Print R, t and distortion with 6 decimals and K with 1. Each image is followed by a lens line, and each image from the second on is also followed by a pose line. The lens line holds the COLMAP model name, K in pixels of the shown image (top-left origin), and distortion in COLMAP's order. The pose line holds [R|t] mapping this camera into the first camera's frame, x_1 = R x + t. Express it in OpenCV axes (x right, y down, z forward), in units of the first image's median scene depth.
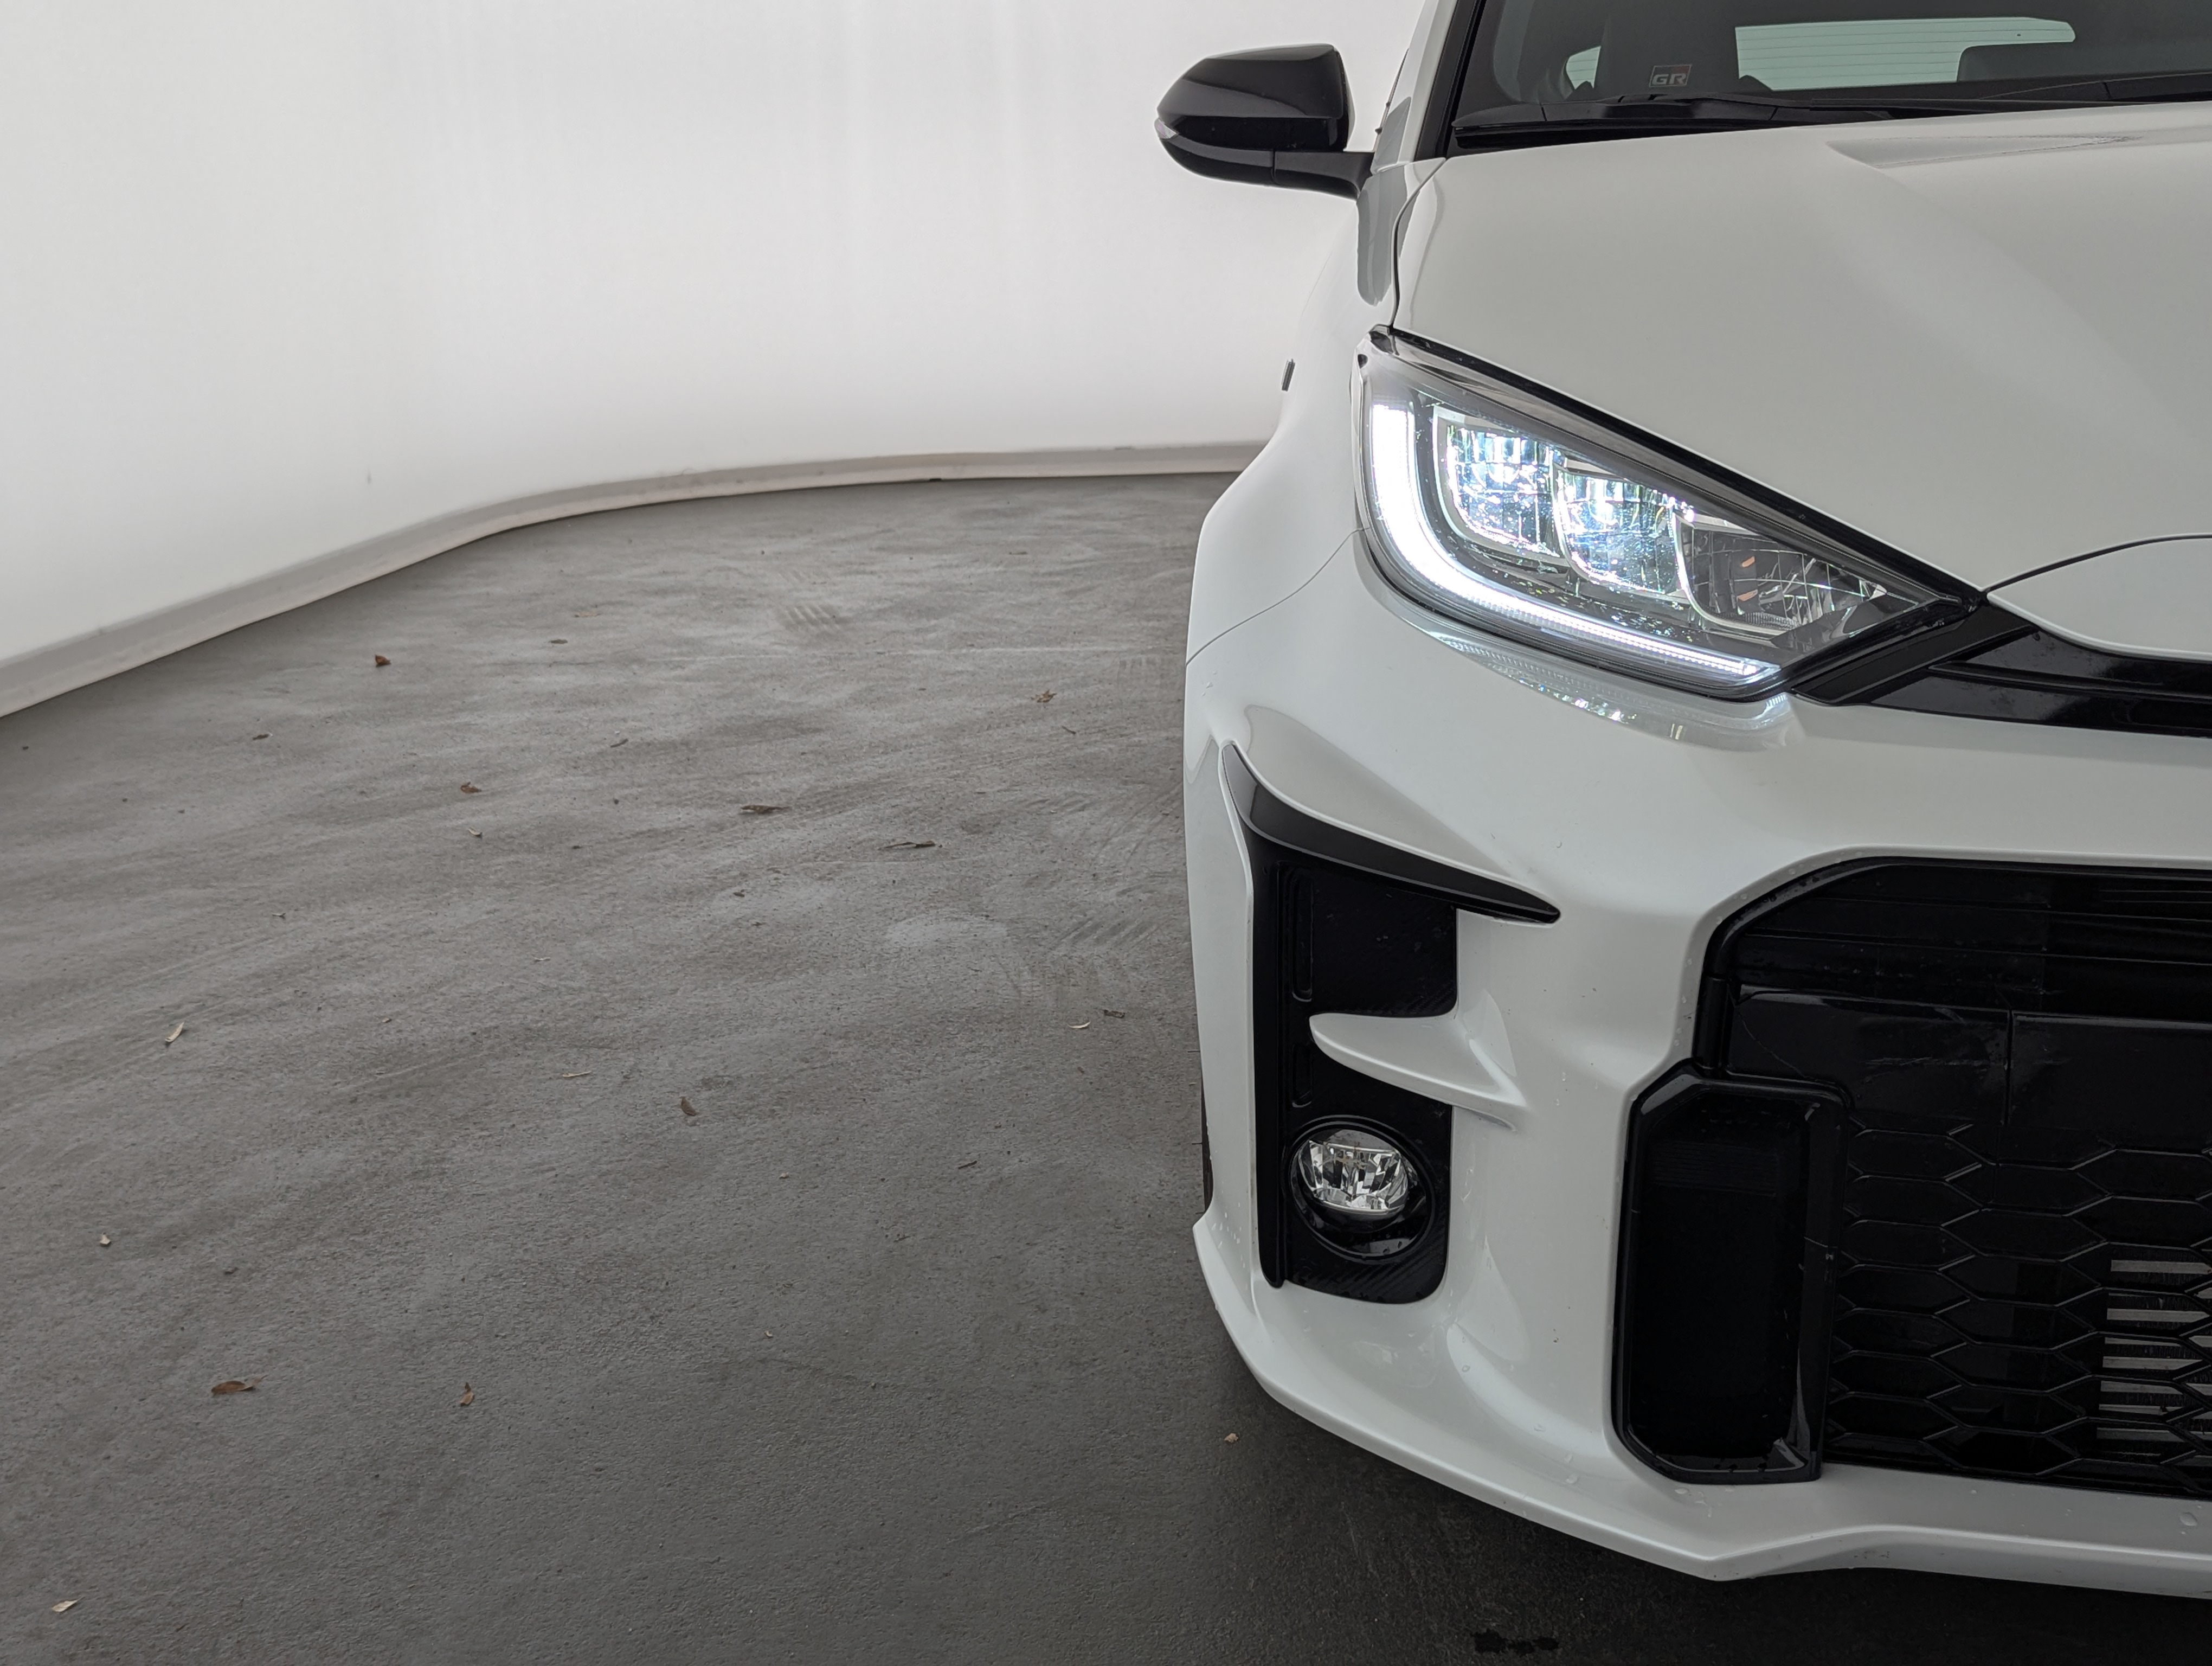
lens RADIAL K [[2418.7, 0, 1114.4], [0, 2418.7, 775.4], [0, 0, 1]] dist [0.110703, -0.206864]
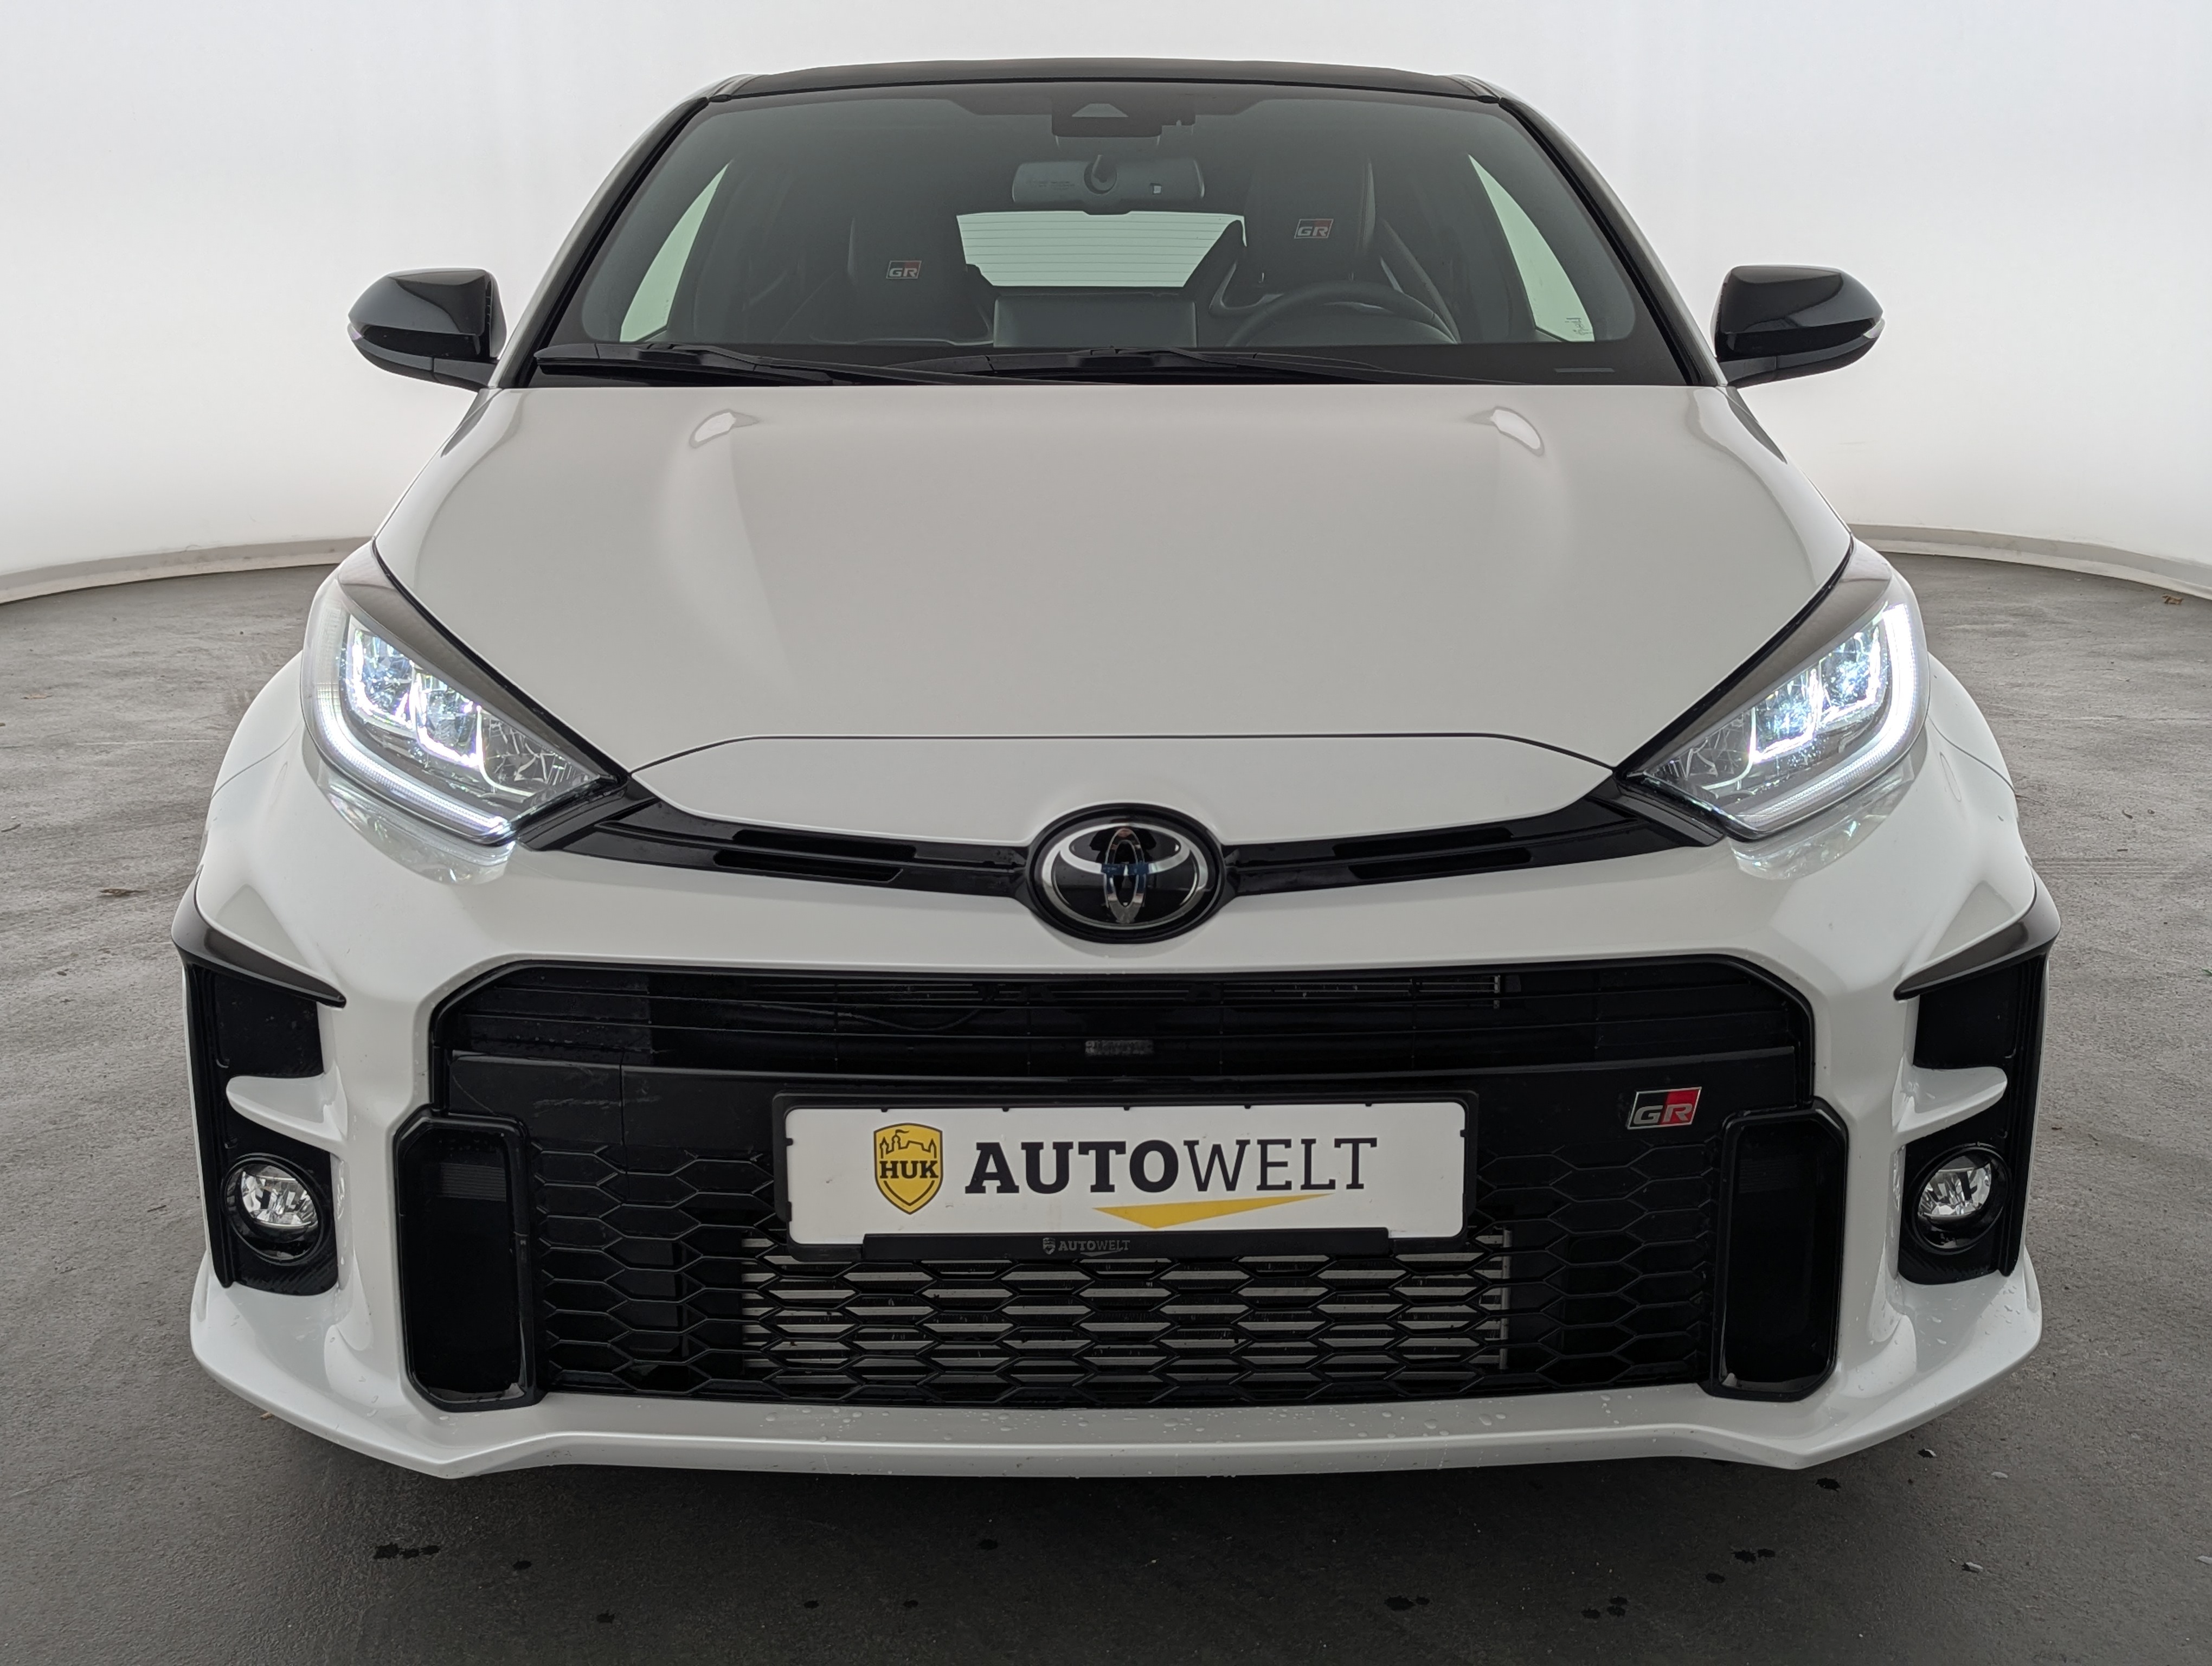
lens RADIAL K [[2418.7, 0, 1114.4], [0, 2418.7, 775.4], [0, 0, 1]] dist [0.110703, -0.206864]
pose [[0.990643, 0.001132, 0.136477, 0.234902], [0.001849, 0.999762, -0.021715, -0.022246], [-0.136469, 0.021765, 0.990405, -0.240791]]
